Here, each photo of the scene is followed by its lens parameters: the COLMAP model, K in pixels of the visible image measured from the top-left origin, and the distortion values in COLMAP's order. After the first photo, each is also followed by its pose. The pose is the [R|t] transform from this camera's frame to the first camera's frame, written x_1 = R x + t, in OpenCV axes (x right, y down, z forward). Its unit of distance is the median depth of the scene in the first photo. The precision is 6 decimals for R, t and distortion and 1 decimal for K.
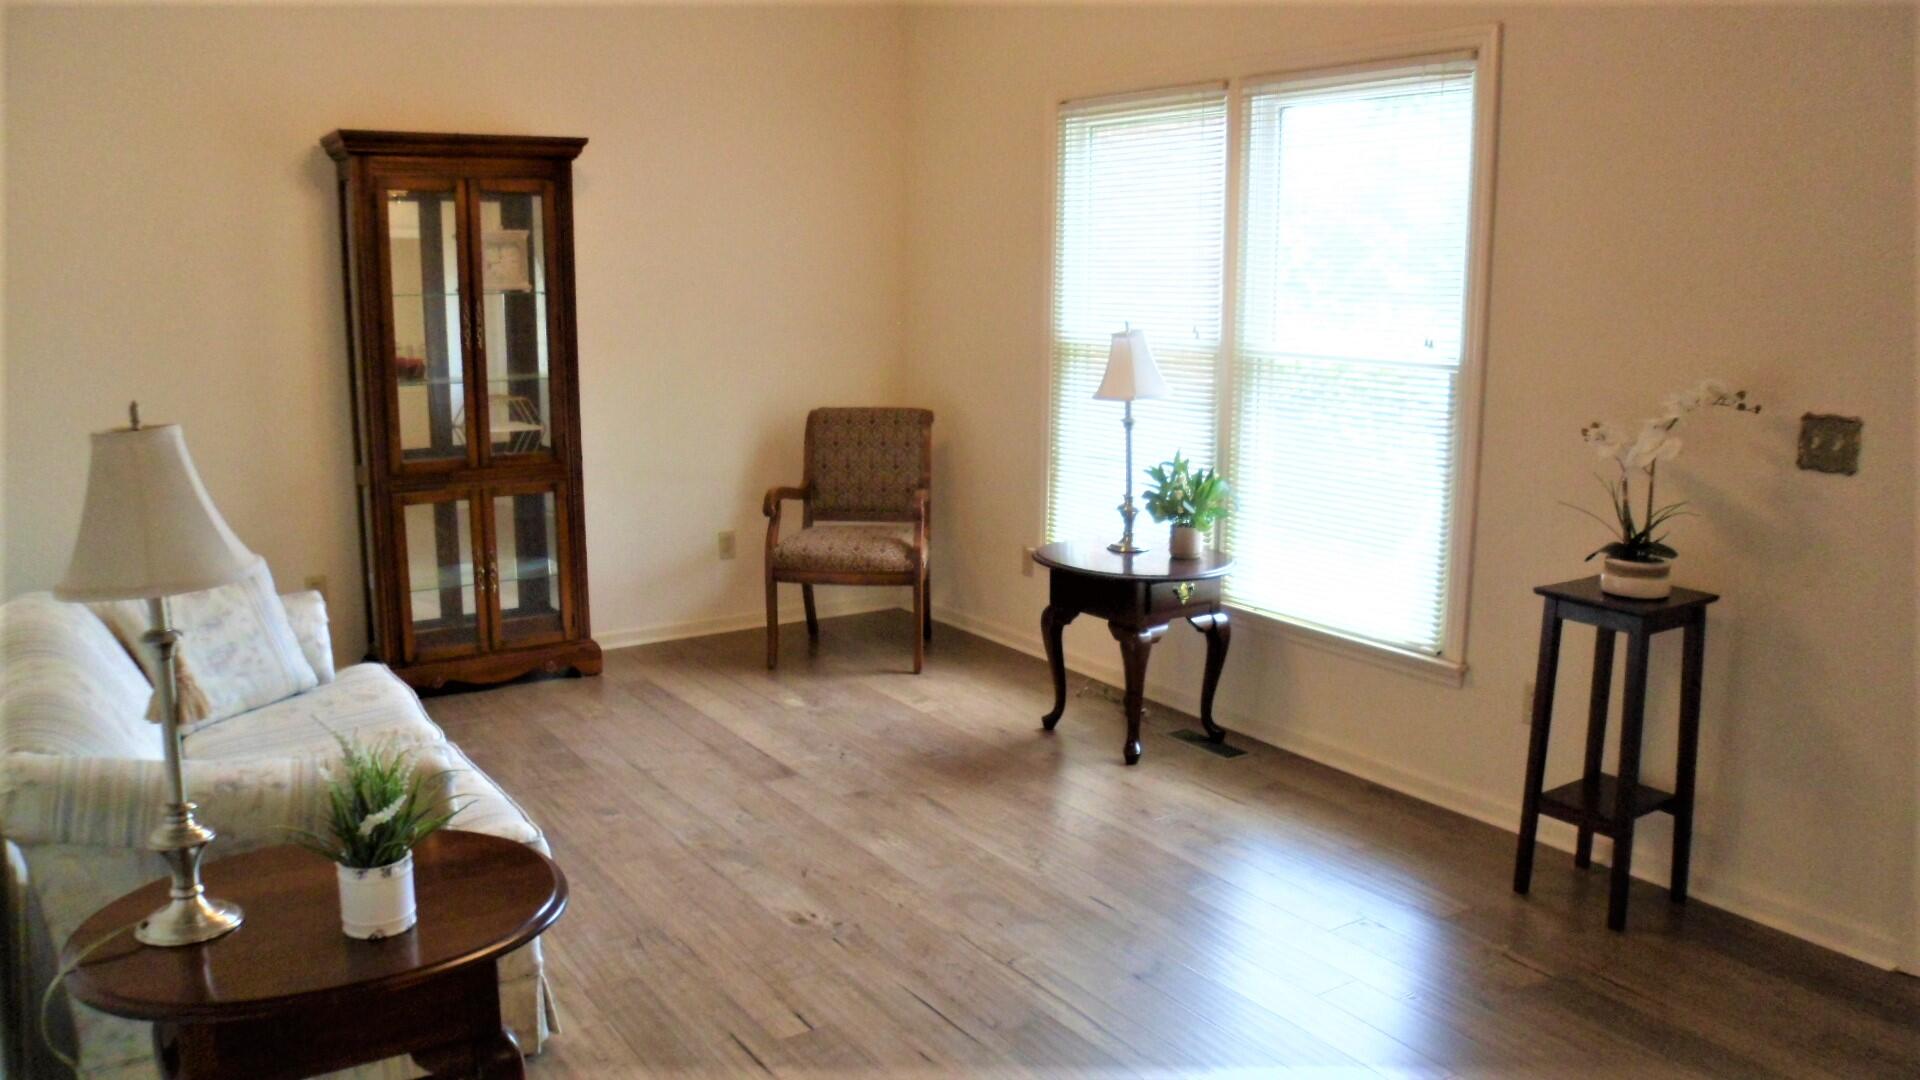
lens RADIAL K [[1463.8, 0, 960.0], [0, 1463.8, 540.0], [0, 0, 1]] dist [-0.141526, 0.085962]
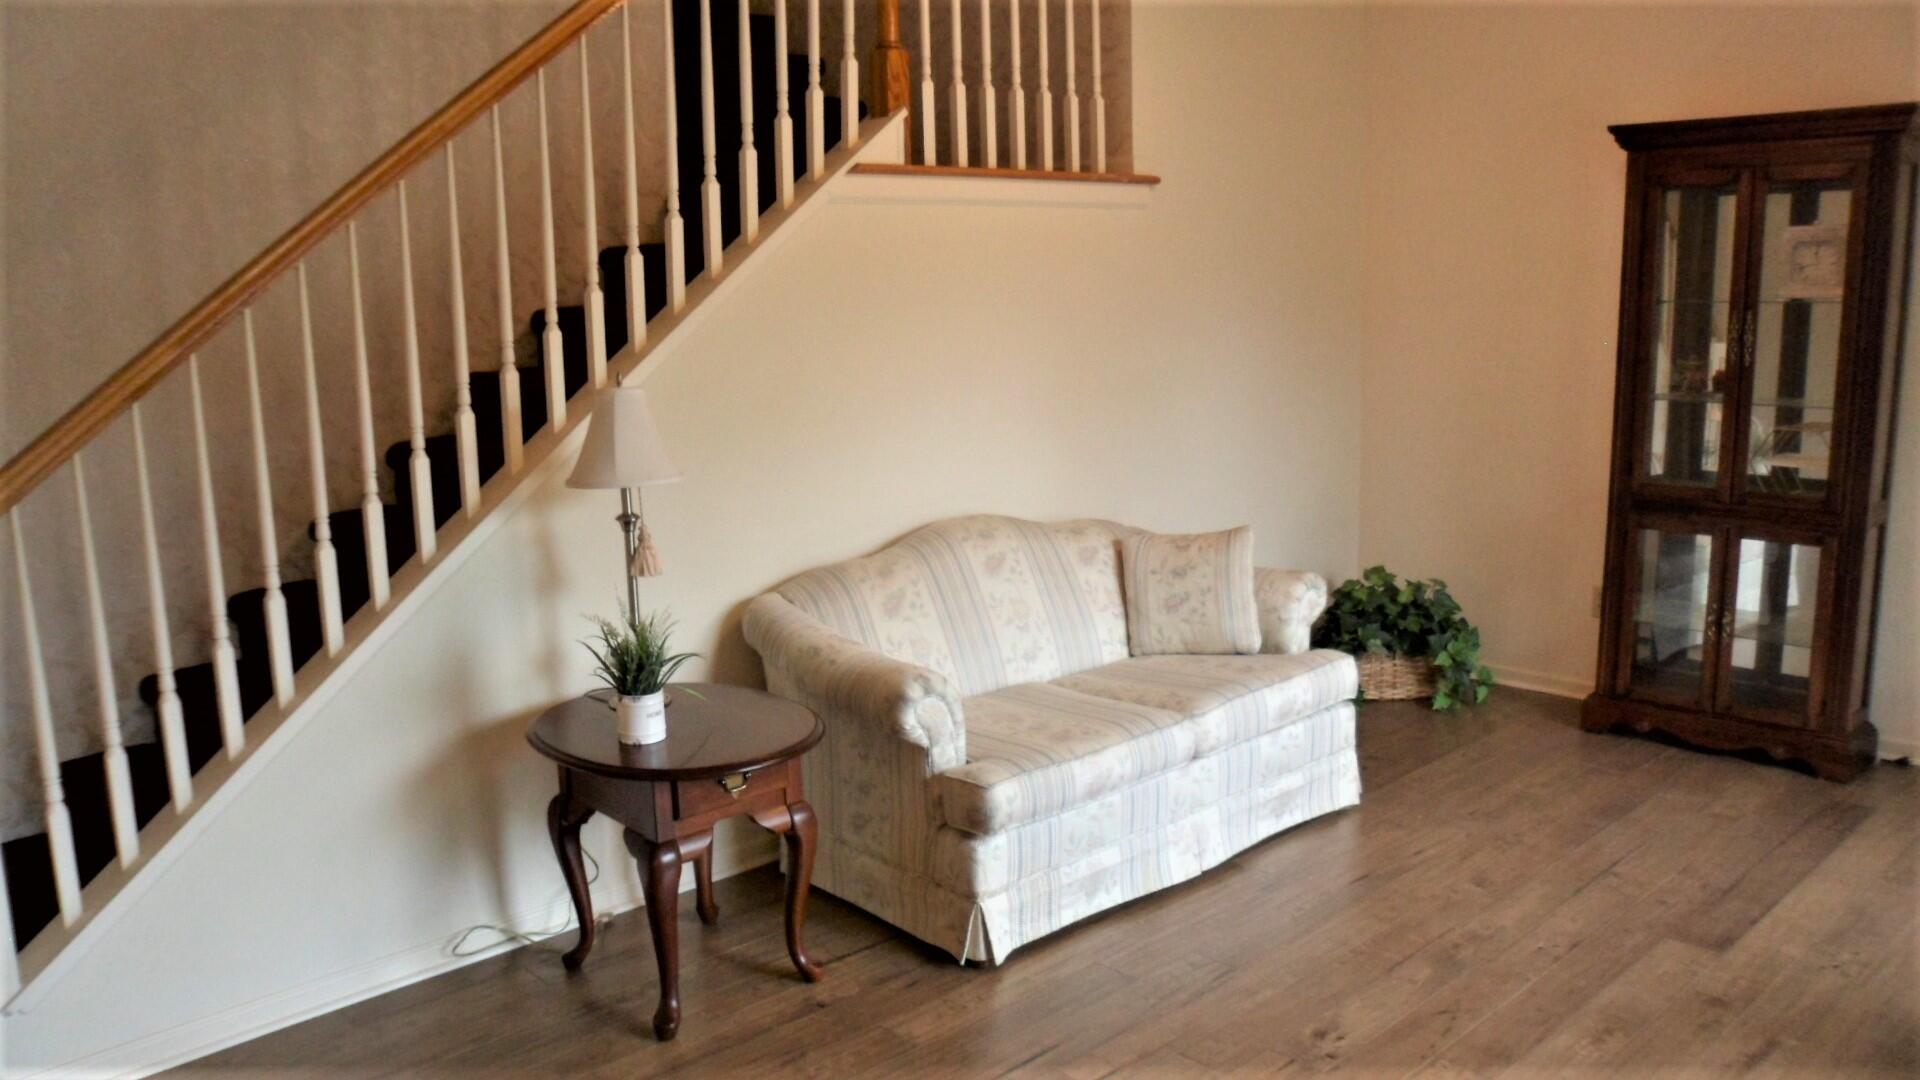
lens RADIAL K [[1463.8, 0, 960.0], [0, 1463.8, 540.0], [0, 0, 1]] dist [-0.141526, 0.085962]
pose [[0.175359, 0.162451, -0.971009, 0.485797], [-0.157770, 0.978182, 0.135158, -0.081363], [0.971781, 0.129495, 0.197163, 0.450073]]
